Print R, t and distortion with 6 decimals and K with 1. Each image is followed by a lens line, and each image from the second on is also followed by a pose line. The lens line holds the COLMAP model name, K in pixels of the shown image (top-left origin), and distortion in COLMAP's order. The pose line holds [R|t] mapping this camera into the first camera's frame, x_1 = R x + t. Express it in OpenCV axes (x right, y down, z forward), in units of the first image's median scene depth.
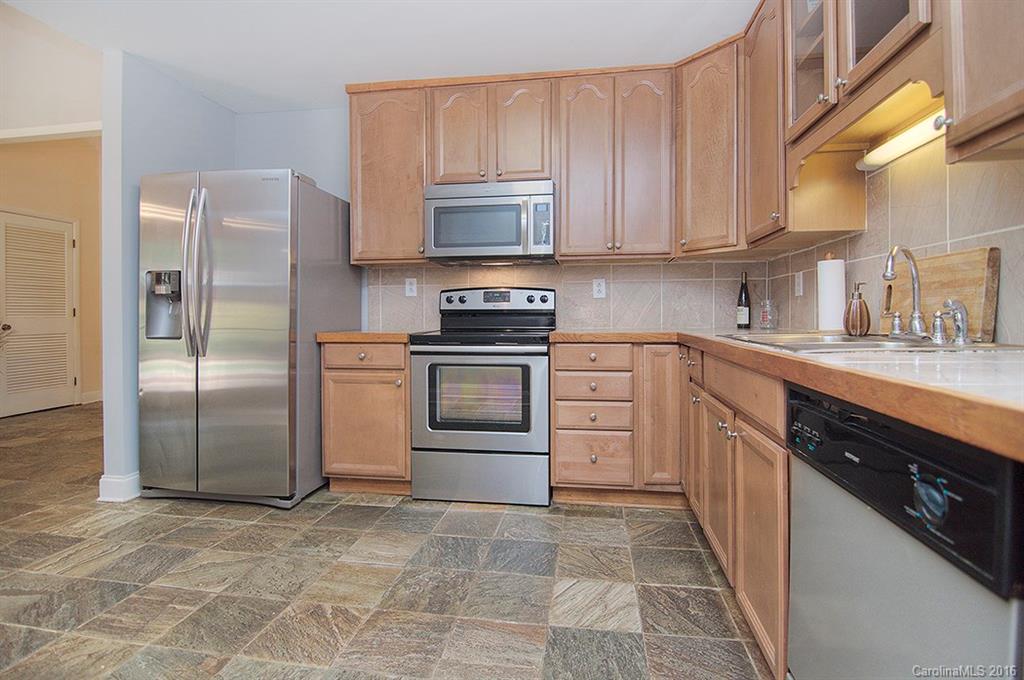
lens RADIAL K [[506.6, 0, 512.0], [0, 506.6, 340.0], [0, 0, 1]] dist [-0.024272, -0.000871]
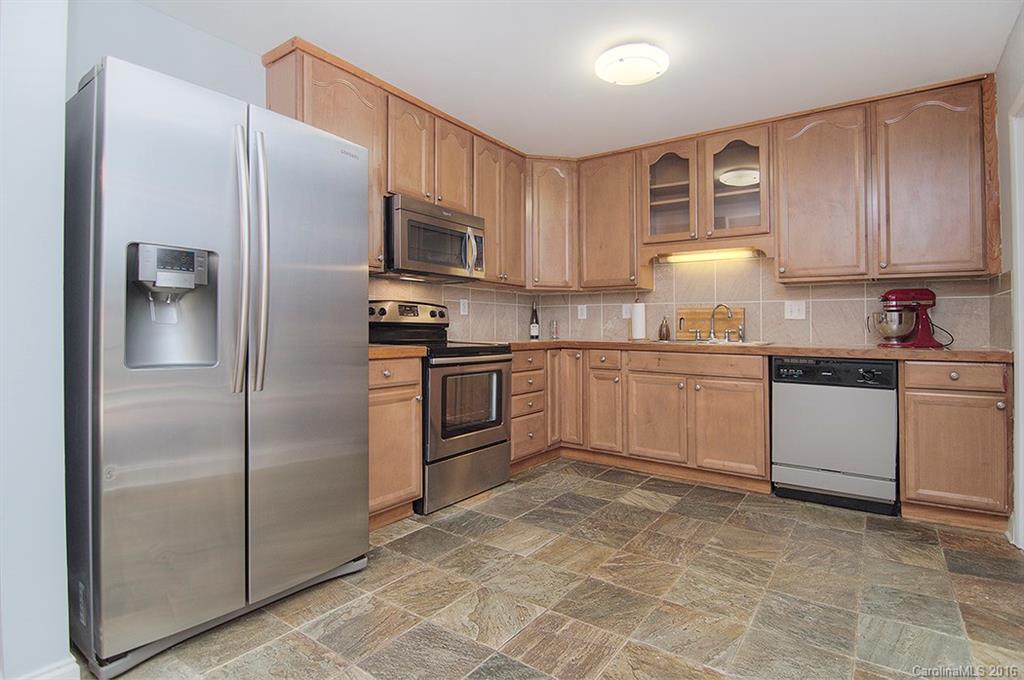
lens RADIAL K [[506.6, 0, 512.0], [0, 506.6, 340.0], [0, 0, 1]] dist [-0.024272, -0.000871]
pose [[0.458715, -0.014093, 0.888472, -1.119117], [0.032915, 0.999458, -0.001140, -0.021879], [-0.887974, 0.029767, 0.458930, 0.438903]]
